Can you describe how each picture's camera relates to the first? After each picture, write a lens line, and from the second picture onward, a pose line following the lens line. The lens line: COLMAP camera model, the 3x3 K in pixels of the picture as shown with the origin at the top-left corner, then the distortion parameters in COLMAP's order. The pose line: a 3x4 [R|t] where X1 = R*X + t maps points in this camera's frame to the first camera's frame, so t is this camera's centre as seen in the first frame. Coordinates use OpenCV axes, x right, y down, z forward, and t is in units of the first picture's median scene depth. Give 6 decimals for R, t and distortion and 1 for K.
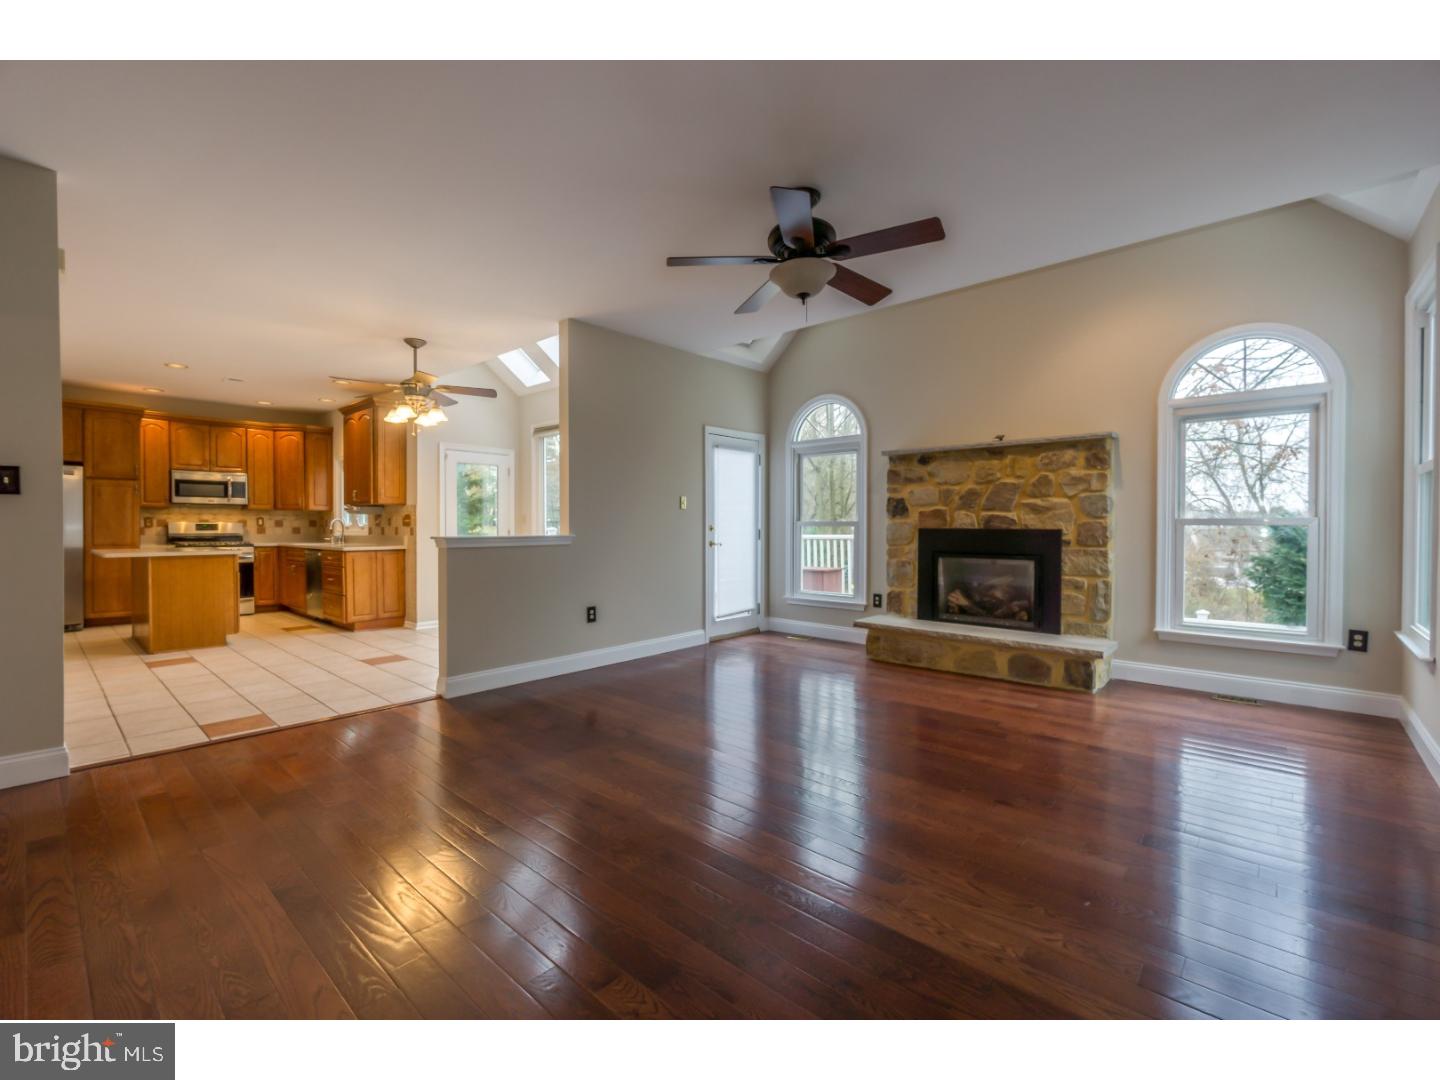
lens RADIAL K [[627.4, 0, 721.4], [0, 627.4, 535.6], [0, 0, 1]] dist [-0.003405, 0.001079]
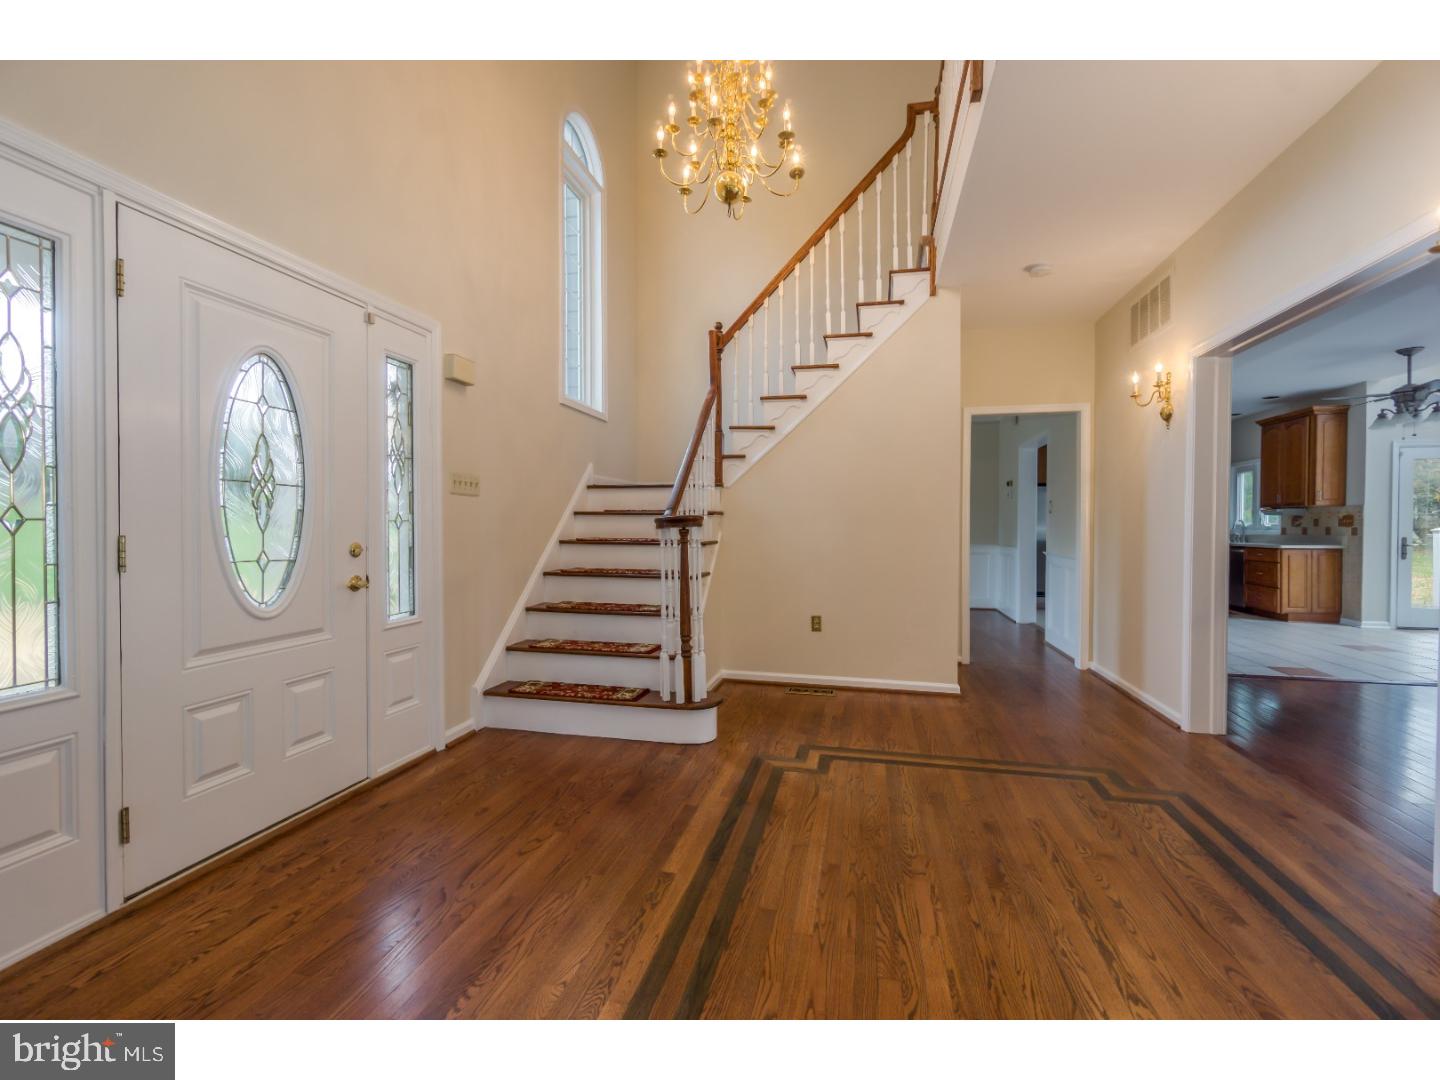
lens RADIAL K [[627.4, 0, 721.1], [0, 627.4, 540.4], [0, 0, 1]] dist [-0.003405, 0.001079]
pose [[0.482610, 0.016404, -0.875682, -0.086271], [-0.012058, 0.999854, 0.012084, 0.006982], [0.875752, 0.004727, 0.482737, -0.355401]]
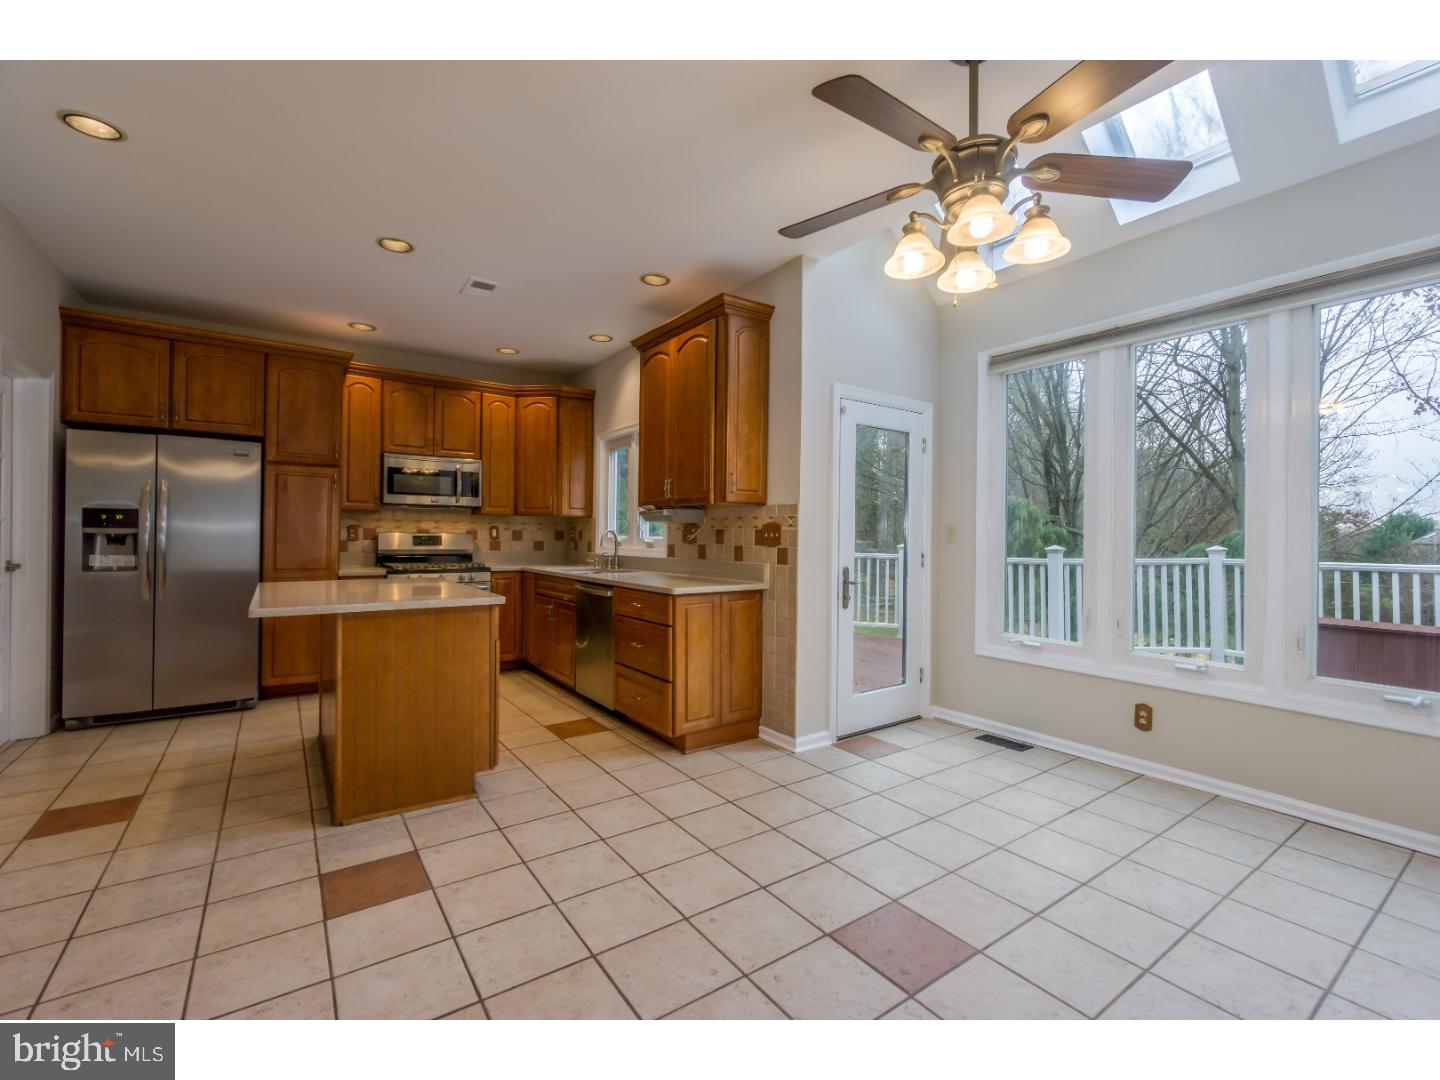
lens RADIAL K [[627.4, 0, 723.0], [0, 627.4, 537.7], [0, 0, 1]] dist [-0.003405, 0.001079]
pose [[0.975318, 0.011121, -0.220526, -0.379704], [-0.013982, 0.999837, -0.011416, -0.013770], [0.220363, 0.014217, 0.975314, 0.432422]]
